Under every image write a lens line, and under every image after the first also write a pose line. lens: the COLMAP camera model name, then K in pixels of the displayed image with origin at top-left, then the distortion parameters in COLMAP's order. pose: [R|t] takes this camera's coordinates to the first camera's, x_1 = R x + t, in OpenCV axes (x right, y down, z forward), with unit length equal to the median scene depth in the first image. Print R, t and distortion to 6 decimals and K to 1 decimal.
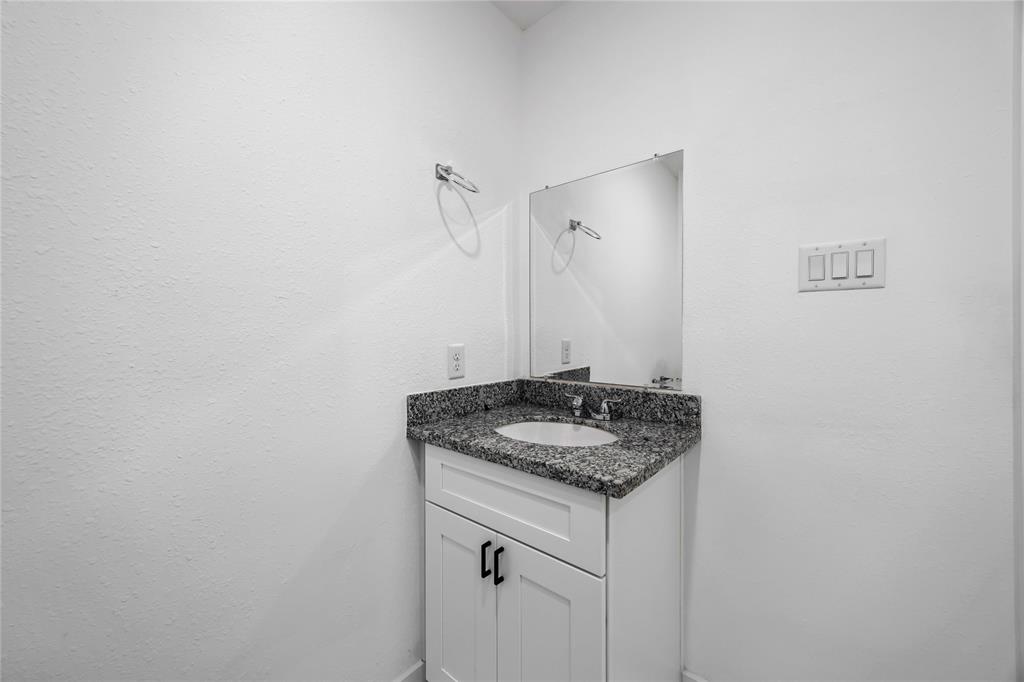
lens RADIAL K [[391.7, 0, 510.8], [0, 391.7, 336.3], [0, 0, 1]] dist [0.001290, 0.000221]
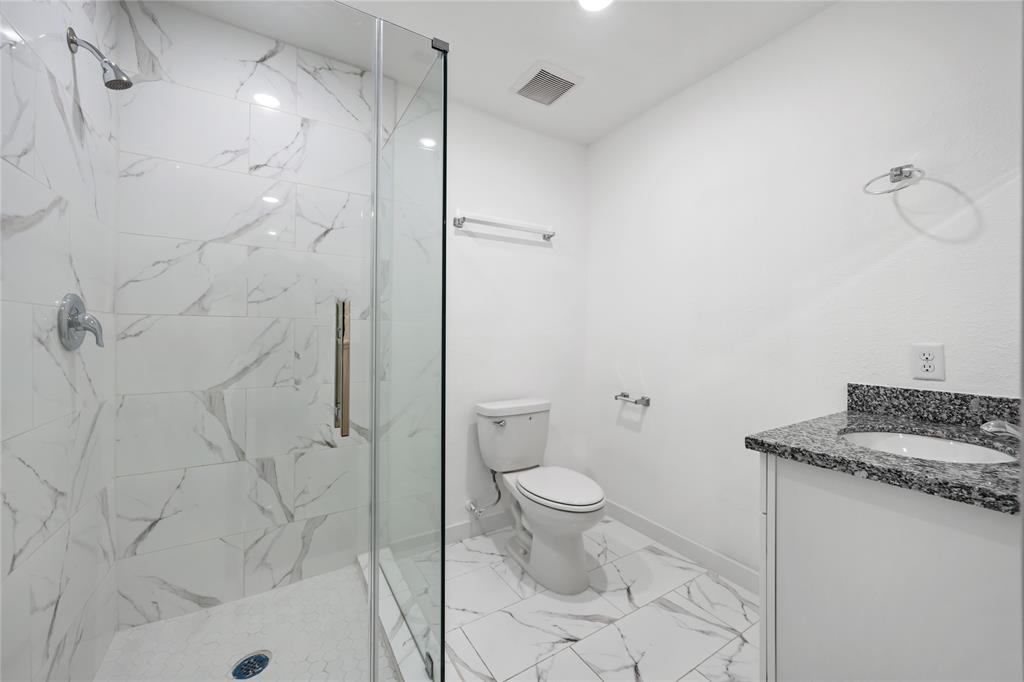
lens RADIAL K [[391.7, 0, 510.5], [0, 391.7, 333.4], [0, 0, 1]] dist [0.001290, 0.000221]
pose [[-0.285724, 0.010130, -0.958258, 1.069148], [-0.011763, 0.999832, 0.014077, -0.005238], [0.958240, 0.015294, -0.285557, 0.324467]]
